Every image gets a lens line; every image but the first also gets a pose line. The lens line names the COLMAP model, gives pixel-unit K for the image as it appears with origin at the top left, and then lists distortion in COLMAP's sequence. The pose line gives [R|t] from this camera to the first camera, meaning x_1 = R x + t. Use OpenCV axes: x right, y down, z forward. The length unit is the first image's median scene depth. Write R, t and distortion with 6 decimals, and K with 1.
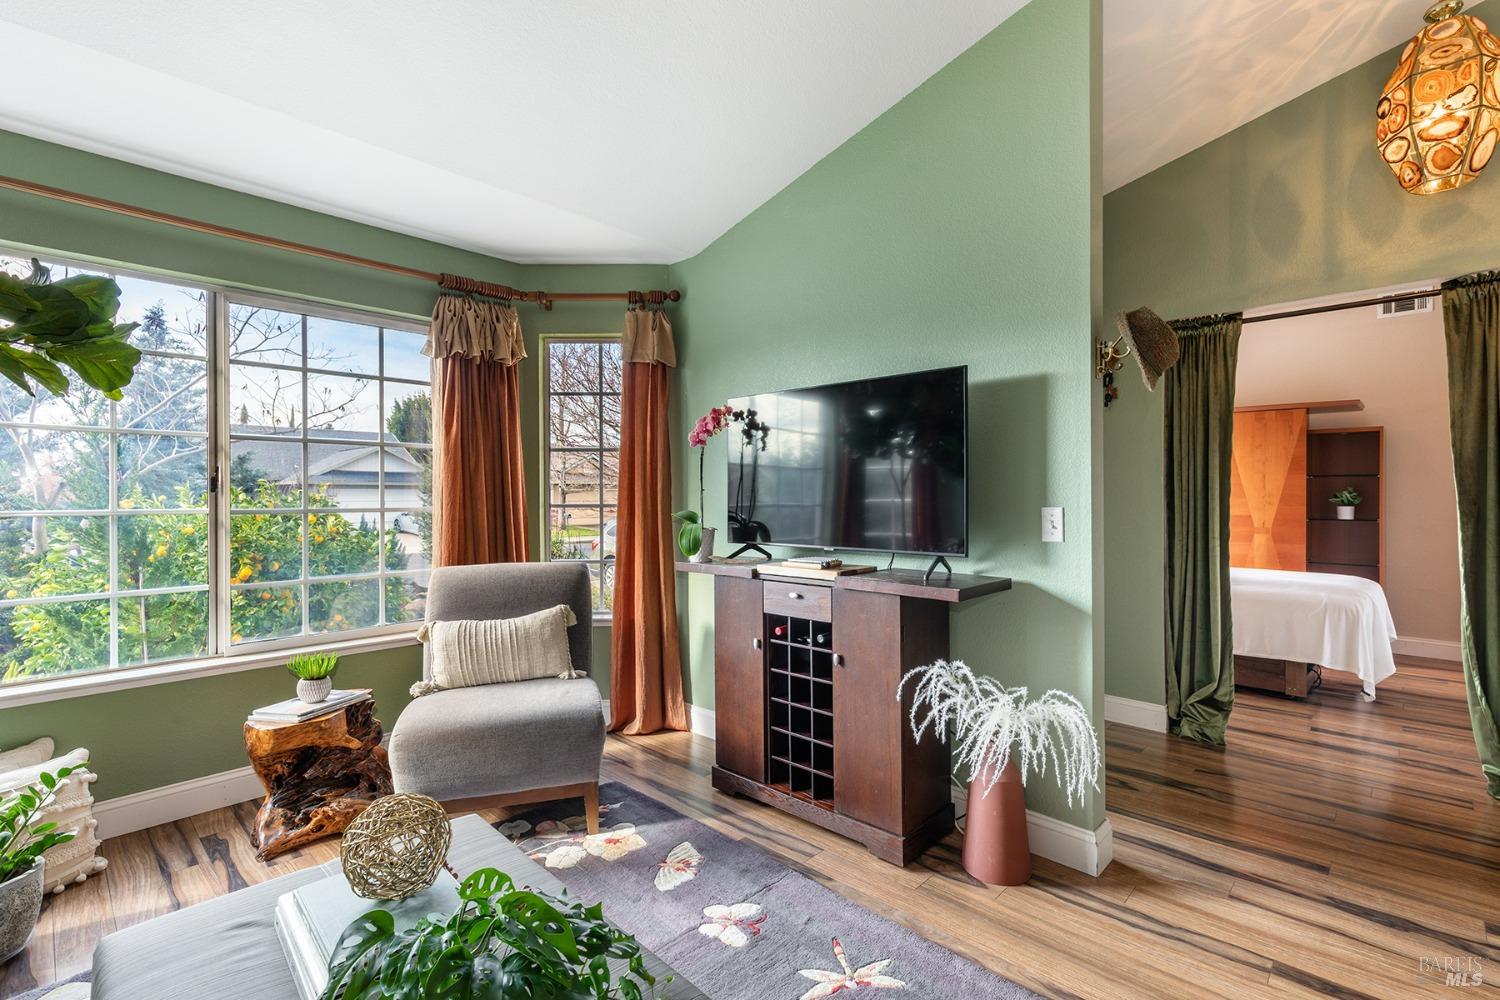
lens RADIAL K [[681.8, 0, 759.4], [0, 681.8, 500.1], [0, 0, 1]] dist [0.006558, -0.000746]
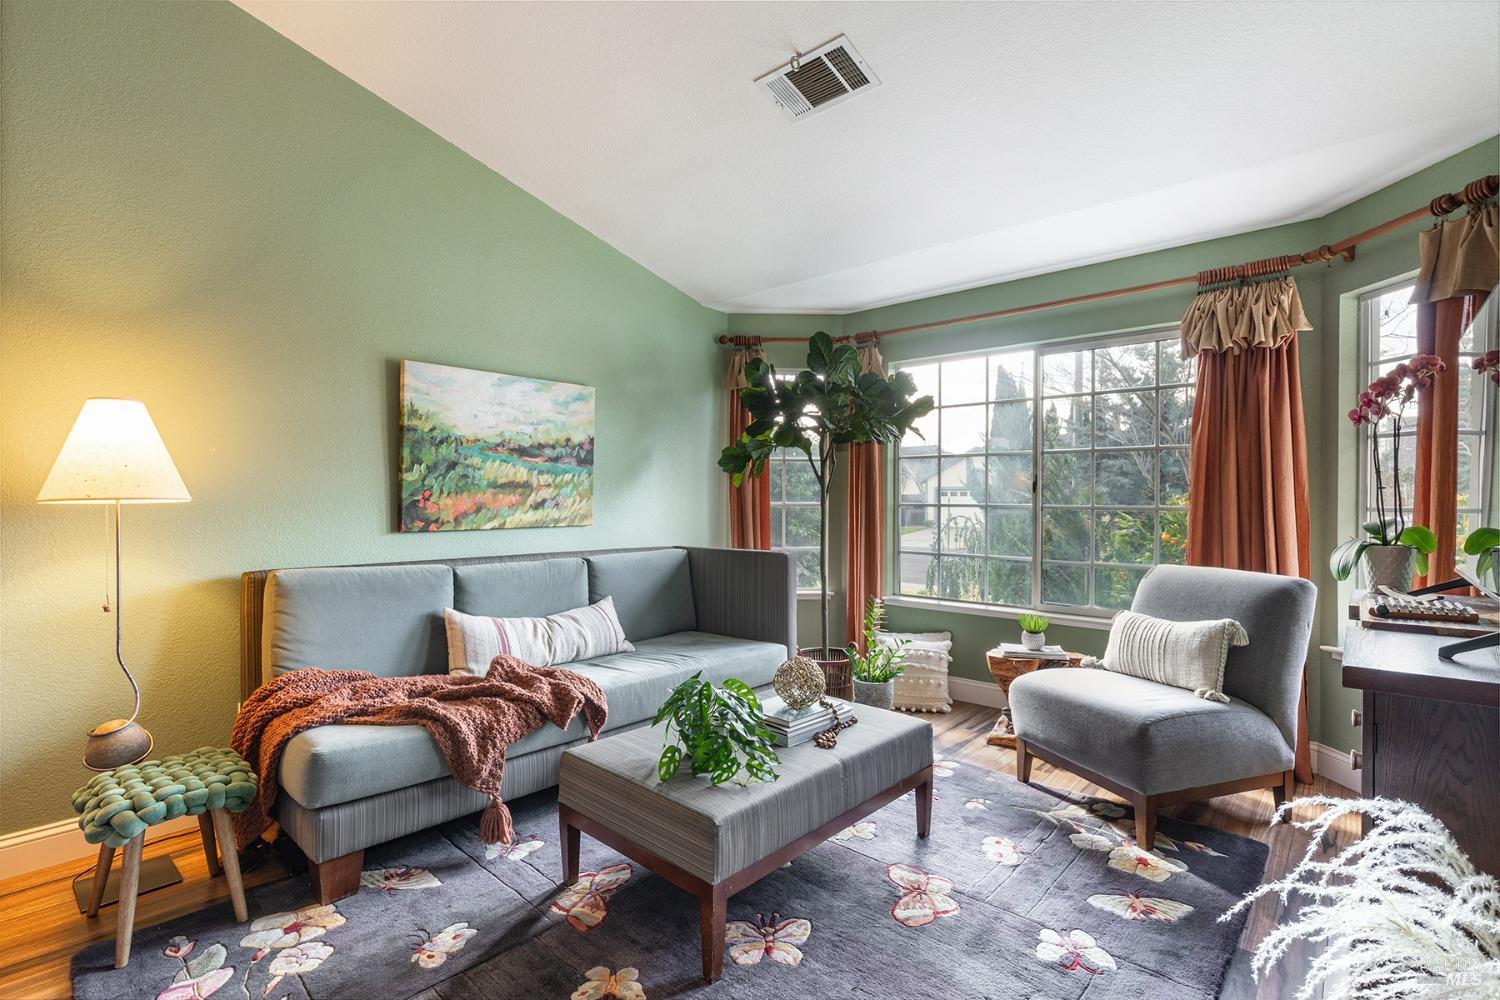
lens RADIAL K [[718.1, 0, 752.9], [0, 718.1, 500.5], [0, 0, 1]] dist [-0.005730, -0.000905]
pose [[0.013173, 0.008421, -0.999878, 0.687633], [-0.005520, 0.999950, 0.008349, -0.005470], [0.999898, 0.005409, 0.013219, 0.399953]]
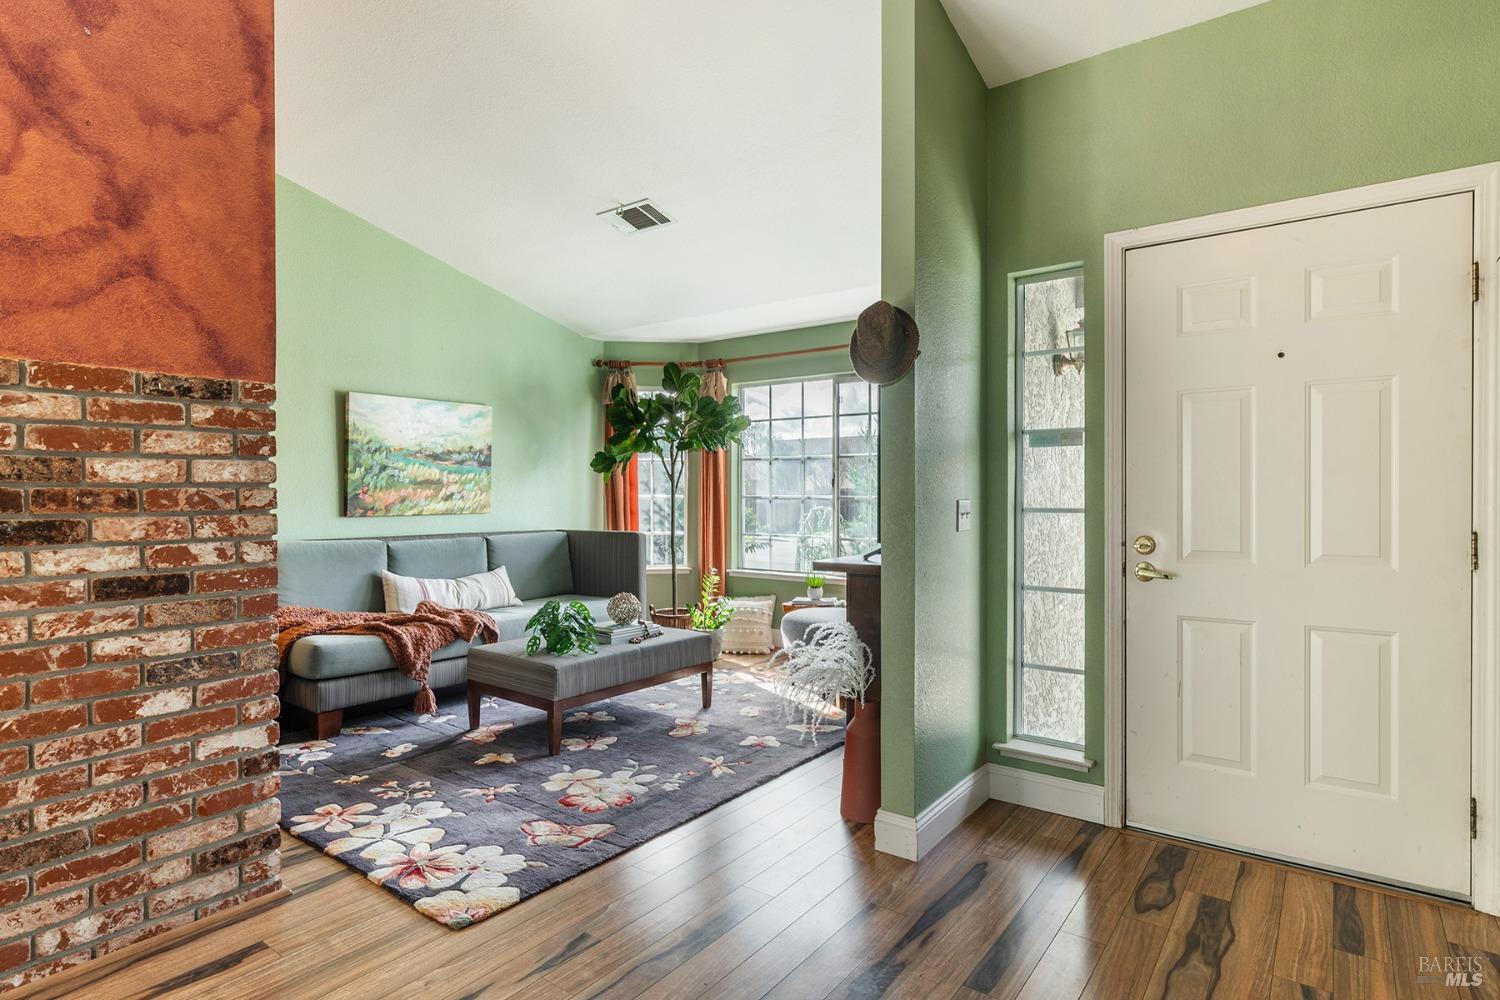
lens RADIAL K [[789.5, 0, 748.0], [0, 789.5, 497.6], [0, 0, 1]] dist [-0.001215, 0.000016]
pose [[0.100416, 0.011420, -0.994880, 1.395212], [-0.002970, 0.999933, 0.011178, -0.006610], [0.994941, 0.001832, 0.100443, 0.567354]]
